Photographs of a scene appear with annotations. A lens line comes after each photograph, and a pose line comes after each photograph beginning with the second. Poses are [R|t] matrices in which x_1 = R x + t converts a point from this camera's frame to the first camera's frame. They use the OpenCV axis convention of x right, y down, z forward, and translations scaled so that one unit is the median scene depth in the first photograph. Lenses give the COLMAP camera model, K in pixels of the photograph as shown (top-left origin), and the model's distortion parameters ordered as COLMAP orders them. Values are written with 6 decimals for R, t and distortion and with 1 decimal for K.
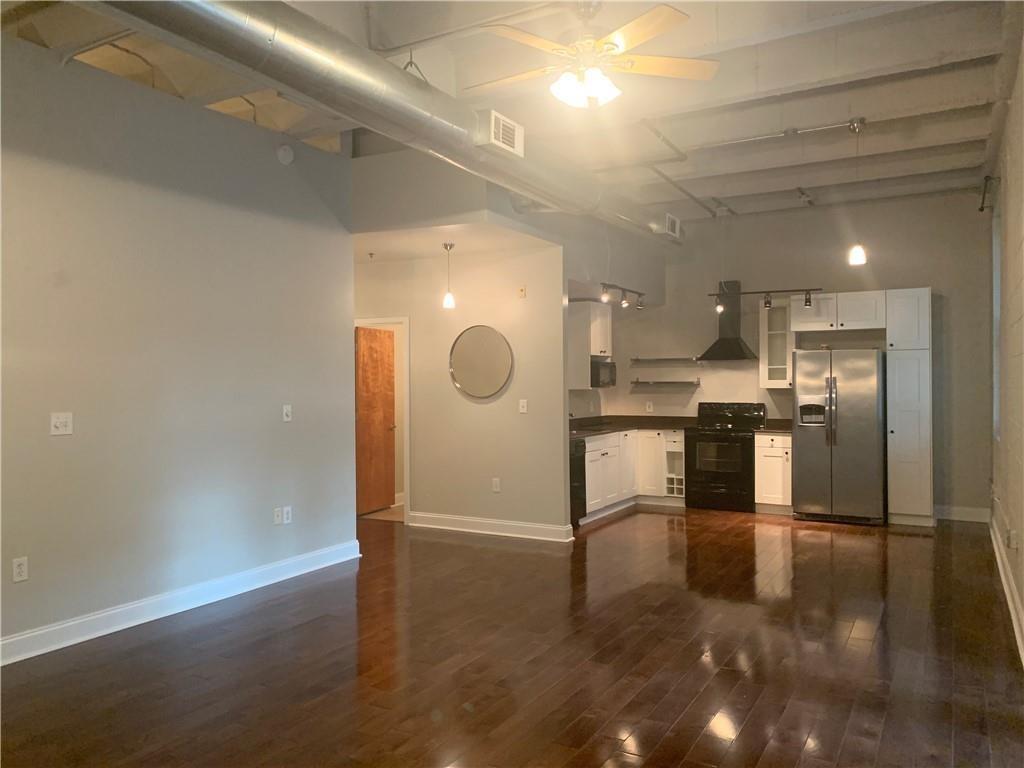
lens RADIAL K [[788.3, 0, 507.1], [0, 788.3, 378.3], [0, 0, 1]] dist [0.091220, -0.126554]
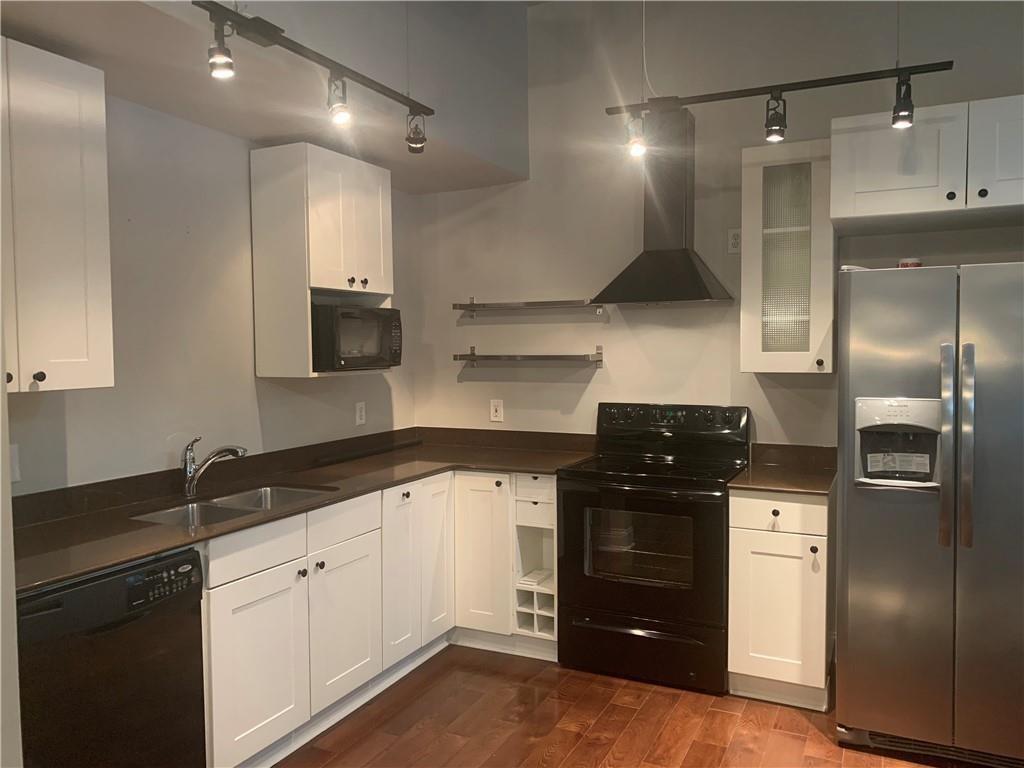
lens RADIAL K [[788.3, 0, 507.1], [0, 788.3, 378.3], [0, 0, 1]] dist [0.091220, -0.126554]
pose [[0.998465, -0.003182, 0.055299, 0.175716], [0.000838, 0.999102, 0.042361, -0.001597], [-0.055384, -0.042250, 0.997571, 0.598224]]
